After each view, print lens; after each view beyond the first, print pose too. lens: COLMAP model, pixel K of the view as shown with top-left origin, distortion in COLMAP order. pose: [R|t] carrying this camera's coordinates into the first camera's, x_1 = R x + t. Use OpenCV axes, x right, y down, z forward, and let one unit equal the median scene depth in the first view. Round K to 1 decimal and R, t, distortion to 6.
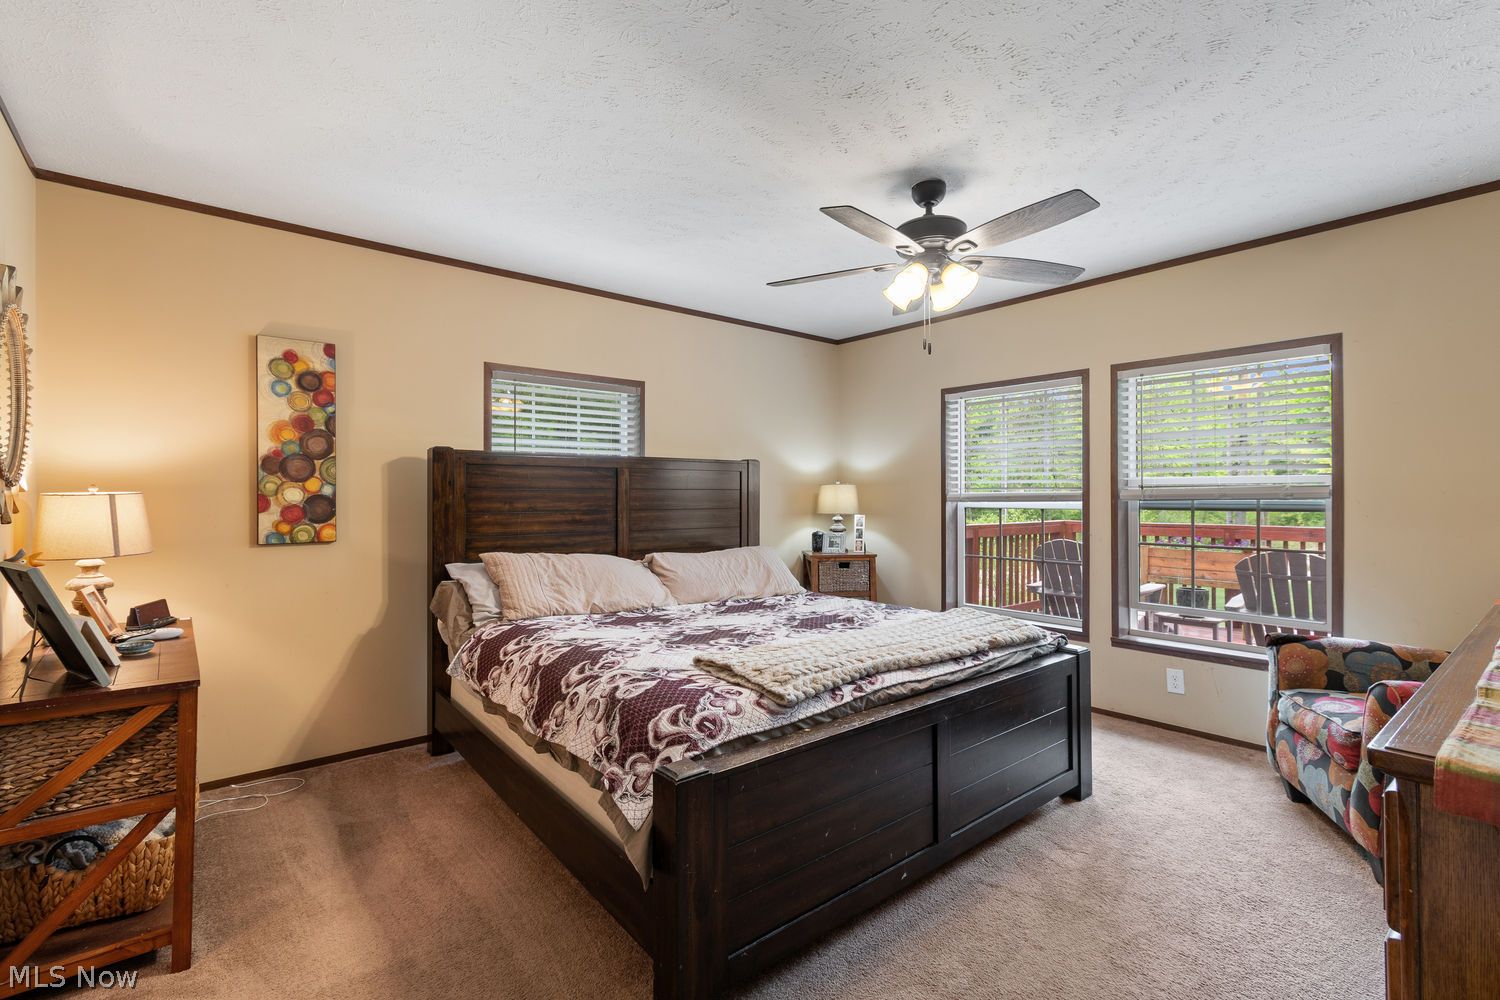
lens RADIAL K [[661.8, 0, 748.1], [0, 661.8, 500.2], [0, 0, 1]] dist [0.003677, -0.002281]
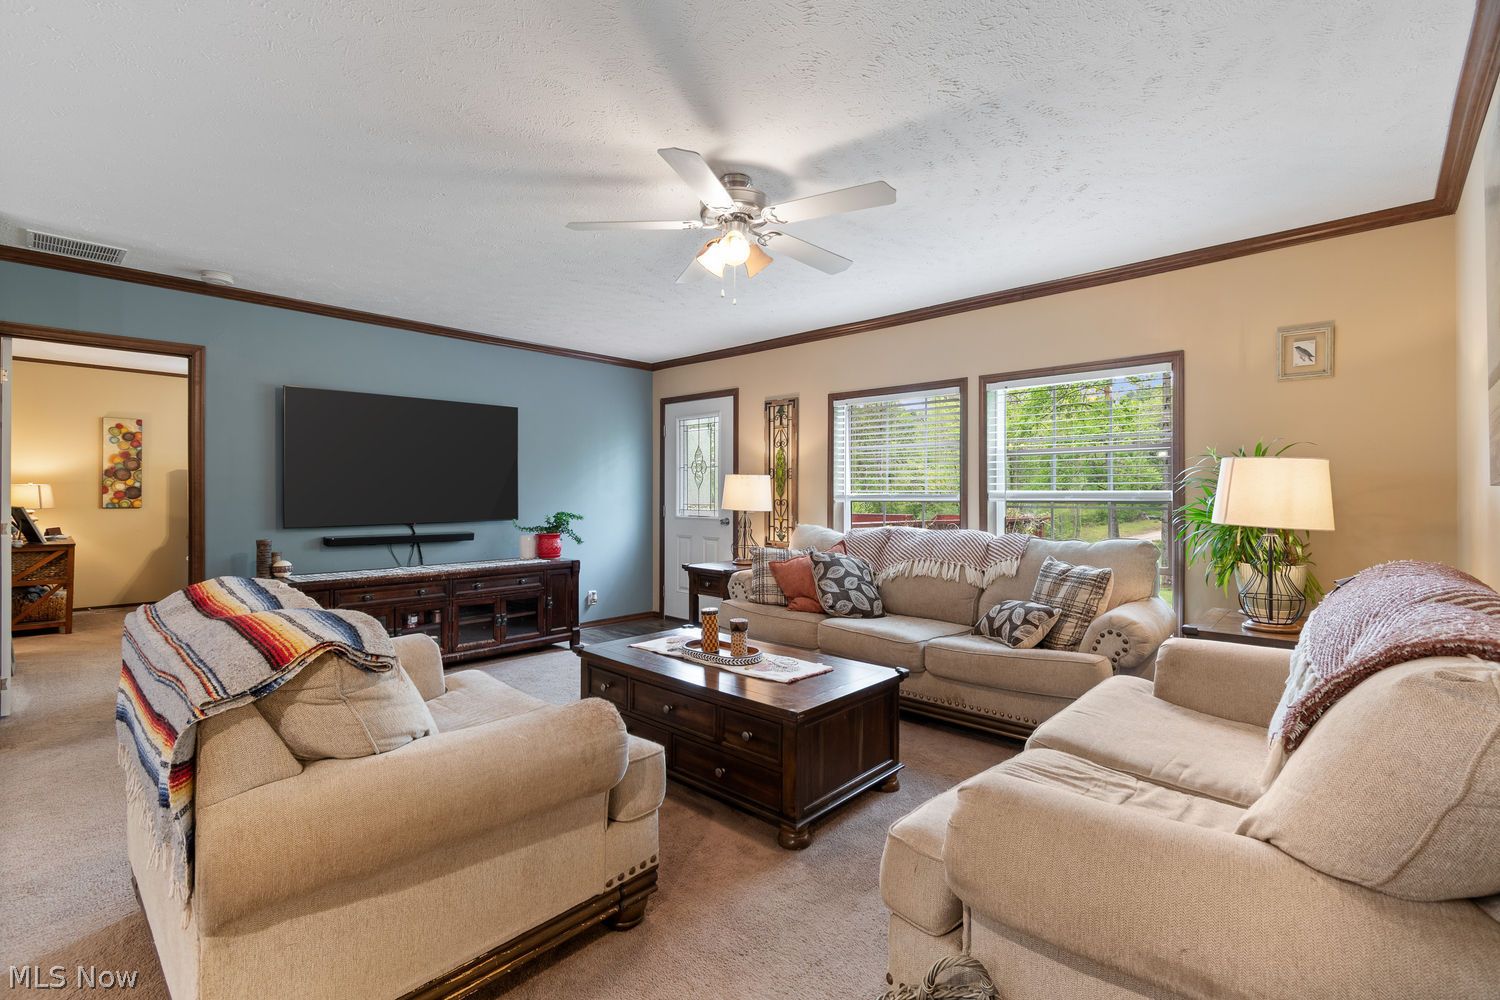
lens RADIAL K [[661.8, 0, 751.2], [0, 661.8, 490.6], [0, 0, 1]] dist [0.003677, -0.002281]
pose [[0.993903, 0.000350, 0.110261, 1.216814], [0.001067, 0.999918, -0.012789, 0.037625], [-0.110257, 0.012828, 0.993820, -1.500928]]
